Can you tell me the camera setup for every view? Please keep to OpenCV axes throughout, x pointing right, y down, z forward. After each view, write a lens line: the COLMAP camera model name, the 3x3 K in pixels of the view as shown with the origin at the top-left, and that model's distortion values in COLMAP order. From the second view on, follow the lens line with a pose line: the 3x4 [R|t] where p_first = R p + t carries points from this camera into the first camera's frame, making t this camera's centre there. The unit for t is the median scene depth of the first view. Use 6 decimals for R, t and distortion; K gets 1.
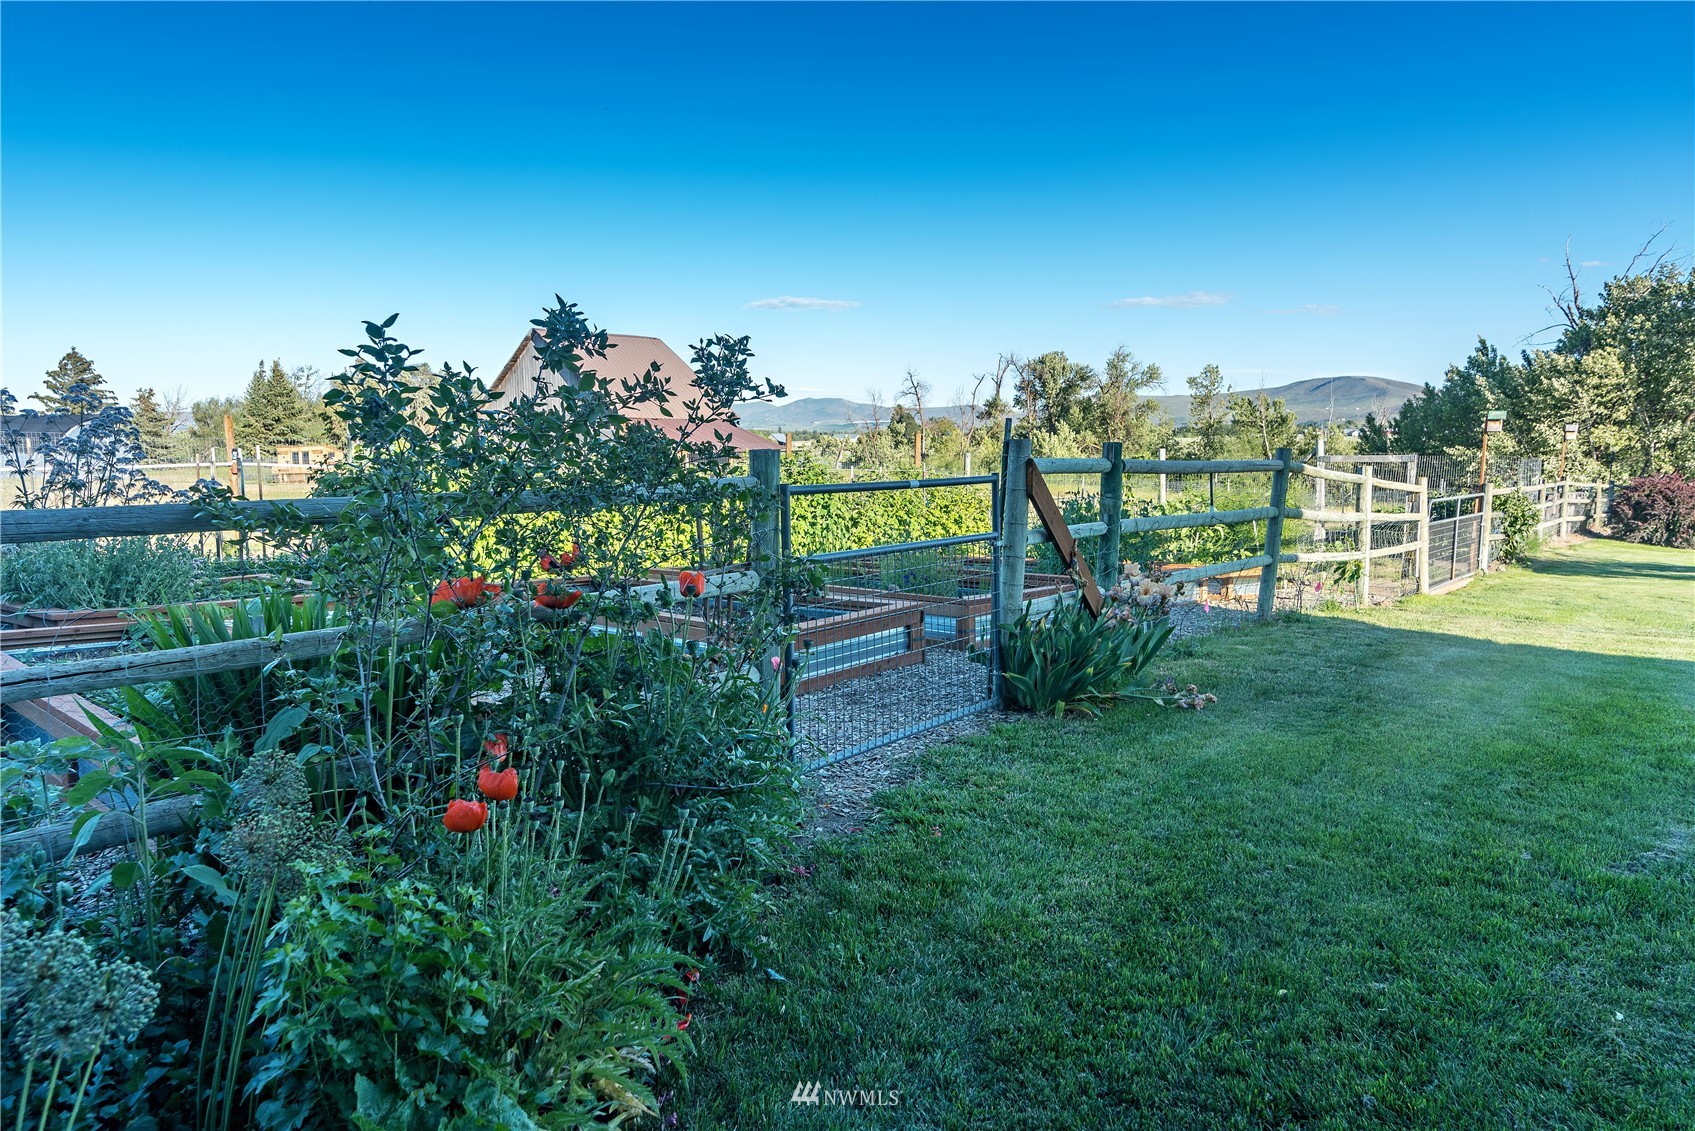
lens RADIAL K [[1061.8, 0, 853.1], [0, 1061.8, 565.7], [0, 0, 1]] dist [-0.000705, 0.000275]
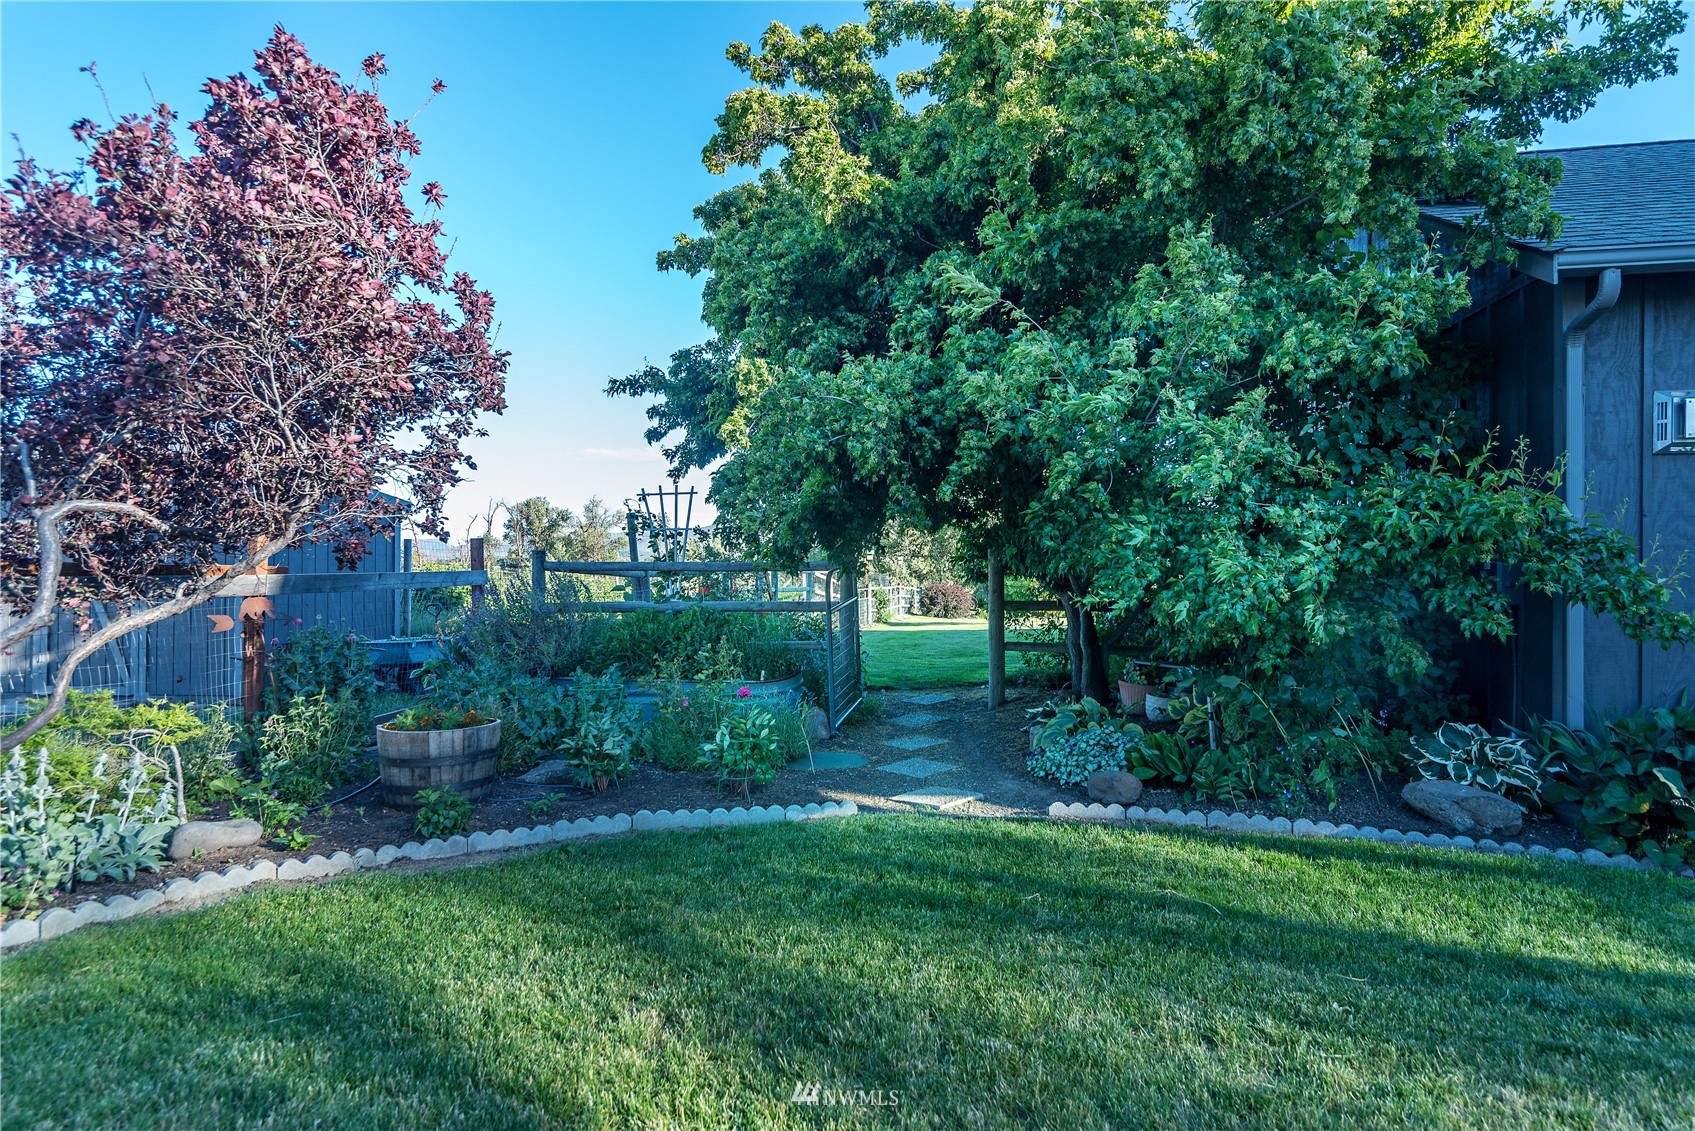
lens RADIAL K [[945.3, 0, 846.0], [0, 945.3, 567.5], [0, 0, 1]] dist [-0.000963, -0.000030]
pose [[0.862281, -0.004270, 0.506411, -0.059784], [0.065305, 0.992553, -0.102829, 0.011884], [-0.502201, 0.121738, 0.856139, -0.089879]]
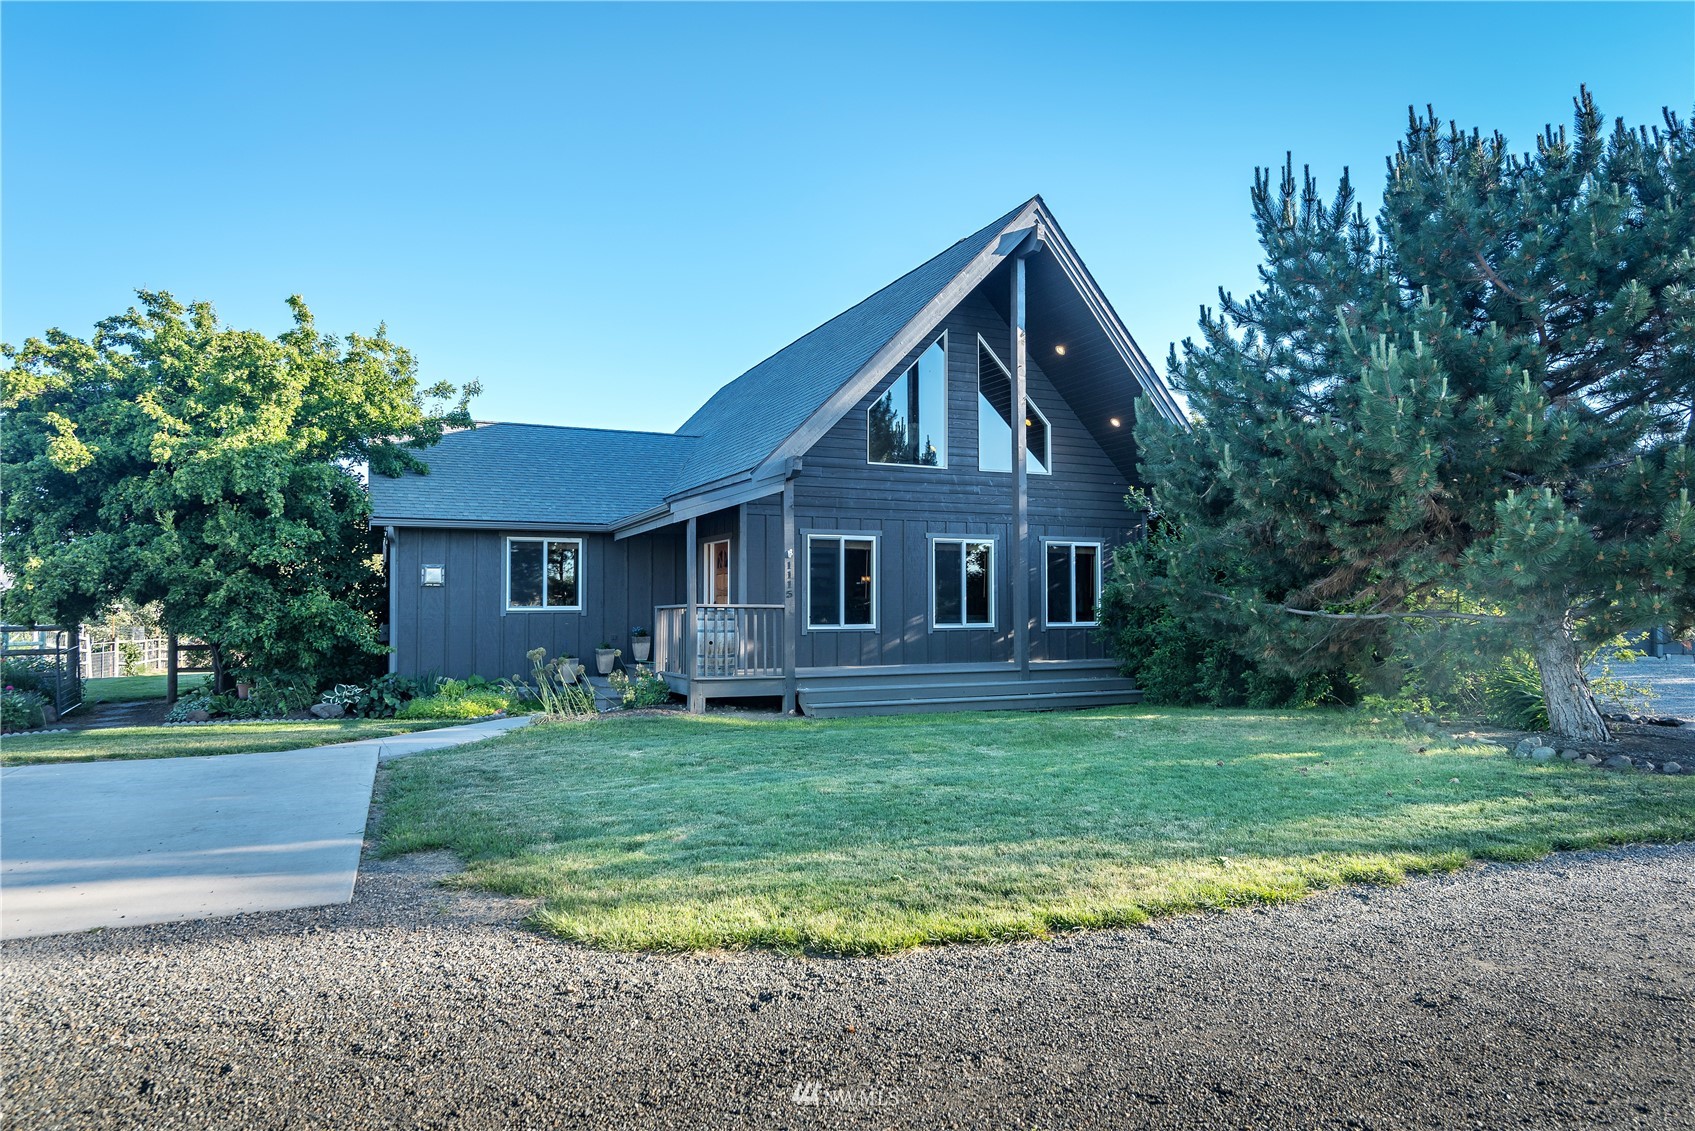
lens RADIAL K [[1061.8, 0, 845.2], [0, 1061.8, 570.5], [0, 0, 1]] dist [-0.000705, 0.000275]
pose [[0.397477, 0.040484, 0.916719, -0.308136], [0.121460, 0.987915, -0.096291, 0.064248], [-0.909538, 0.149618, 0.387756, -0.506702]]
